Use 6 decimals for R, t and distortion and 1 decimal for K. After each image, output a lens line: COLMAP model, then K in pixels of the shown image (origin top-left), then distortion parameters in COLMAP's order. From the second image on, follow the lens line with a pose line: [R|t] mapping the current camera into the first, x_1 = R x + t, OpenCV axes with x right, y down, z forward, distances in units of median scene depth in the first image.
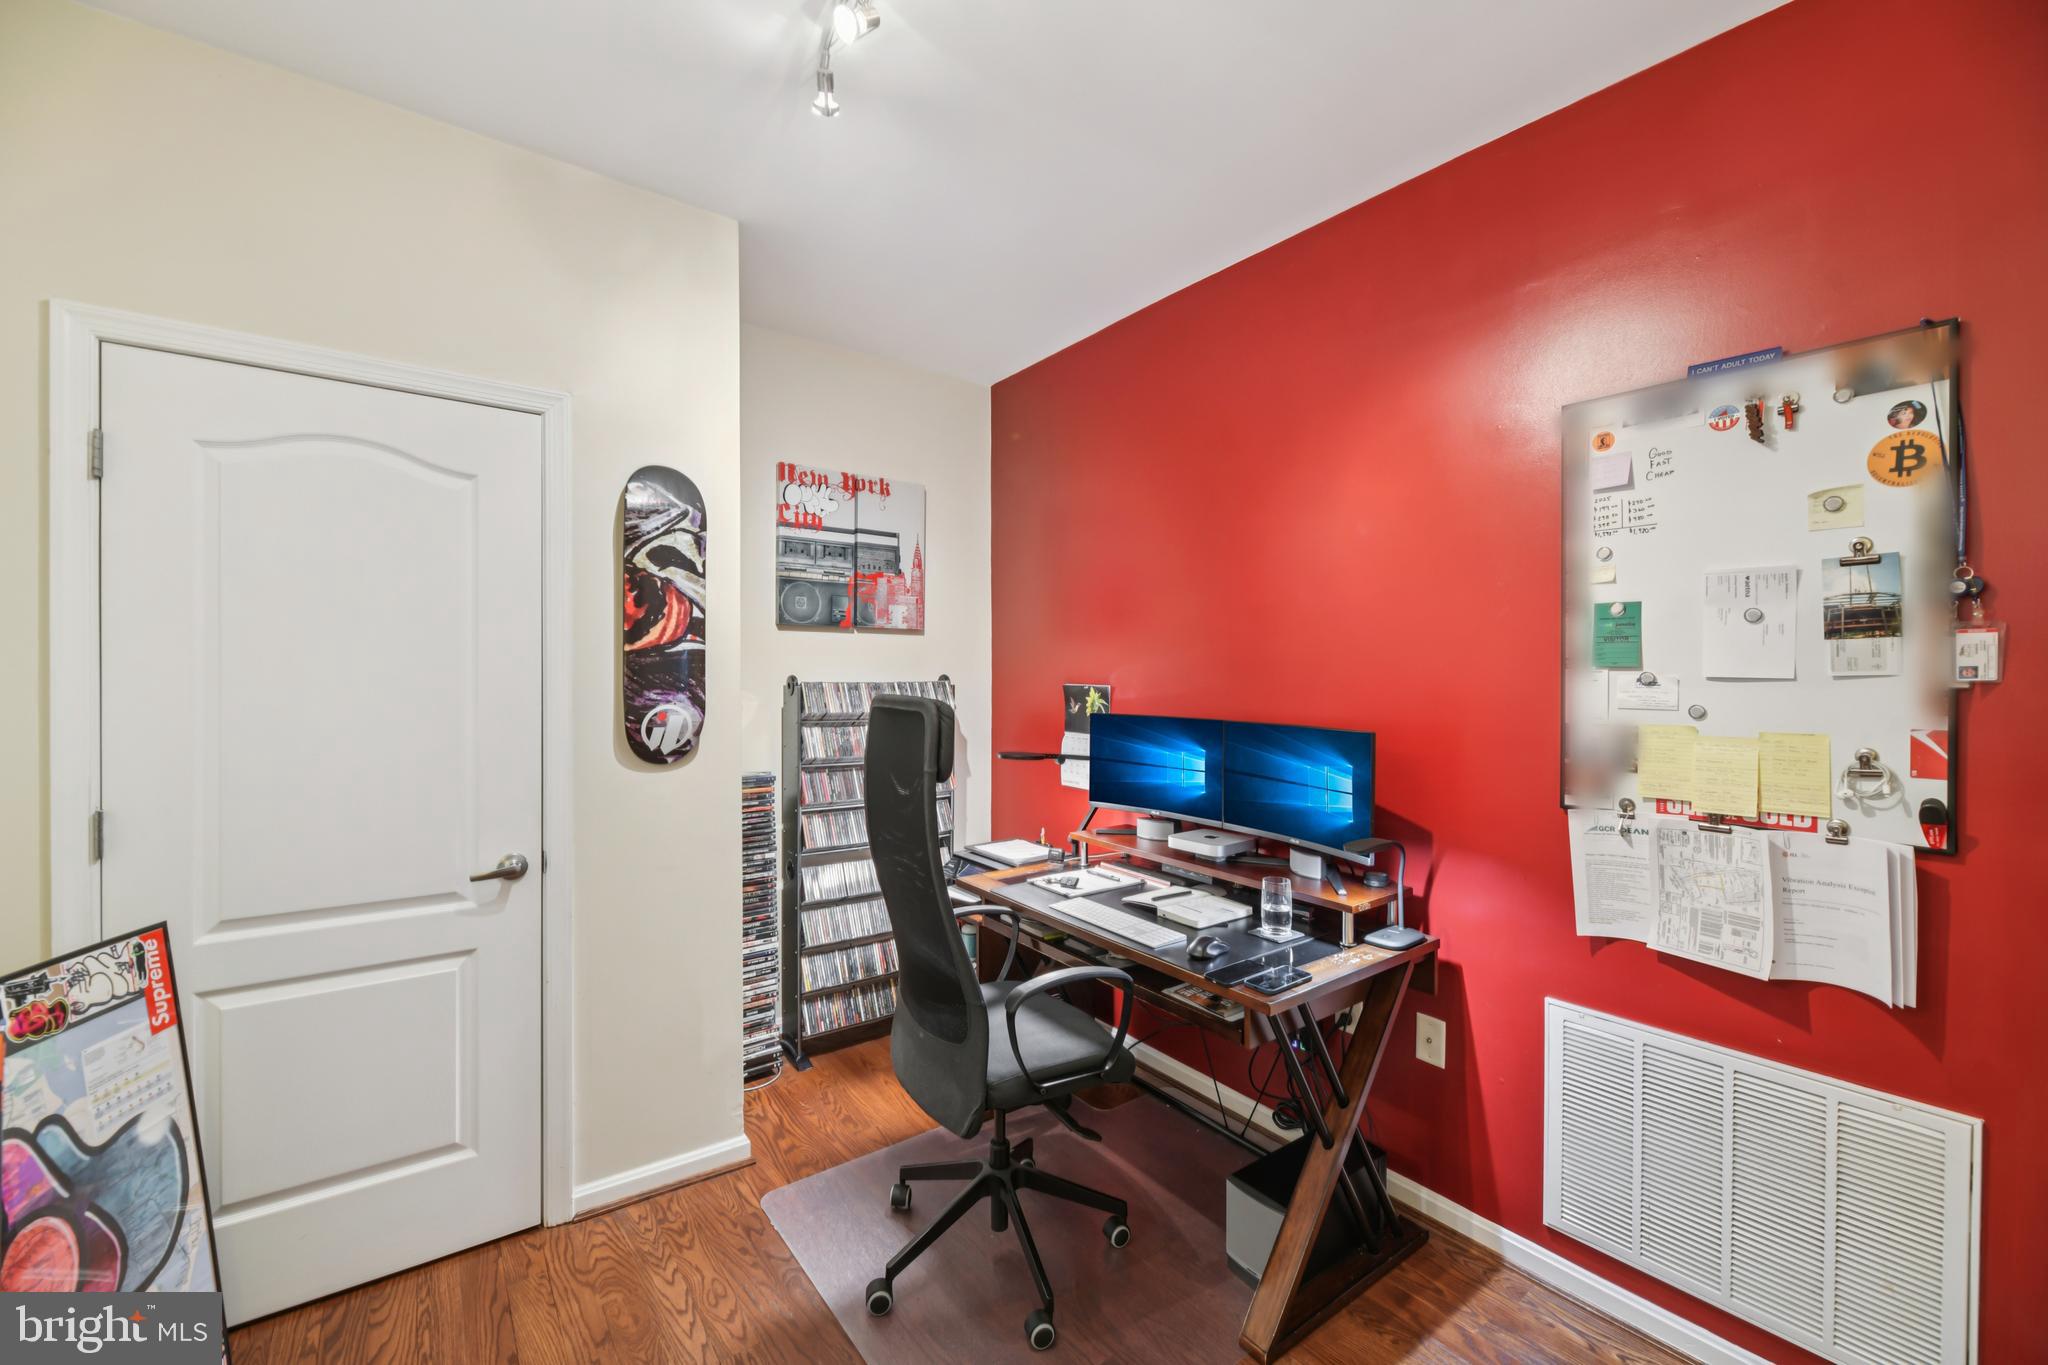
lens RADIAL K [[823.7, 0, 1022.1], [0, 823.7, 679.3], [0, 0, 1]] dist [-0.000605, -0.002588]
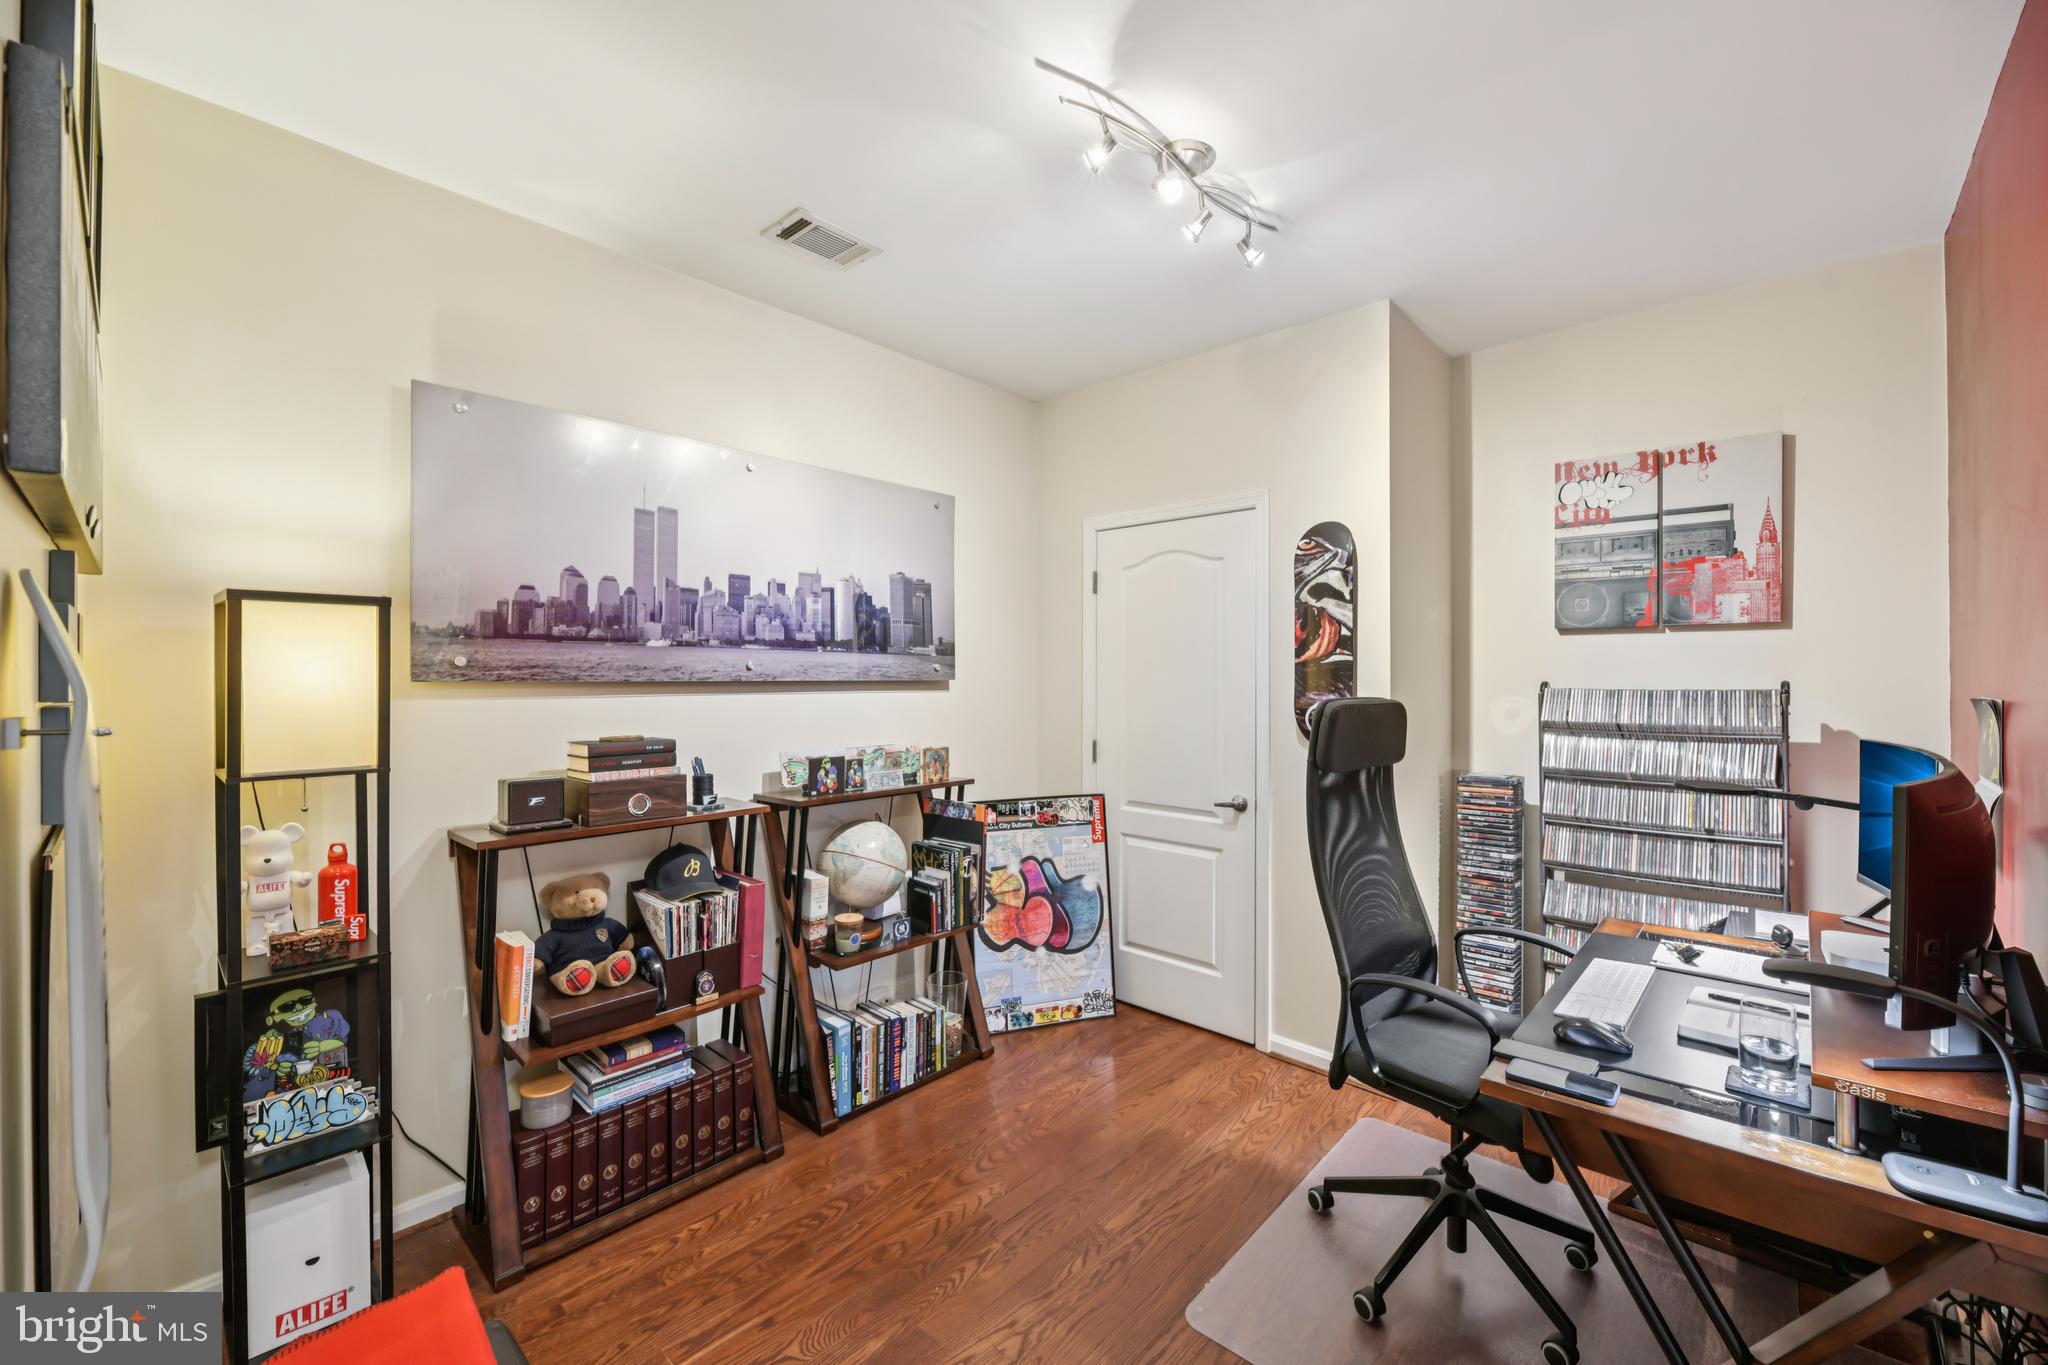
lens RADIAL K [[823.7, 0, 1042.5], [0, 823.7, 679.0], [0, 0, 1]] dist [-0.000605, -0.002588]
pose [[0.203334, 0.000348, -0.979109, 0.742054], [-0.007833, 0.999969, -0.001271, -0.002180], [0.979078, 0.007927, 0.203331, 0.281938]]
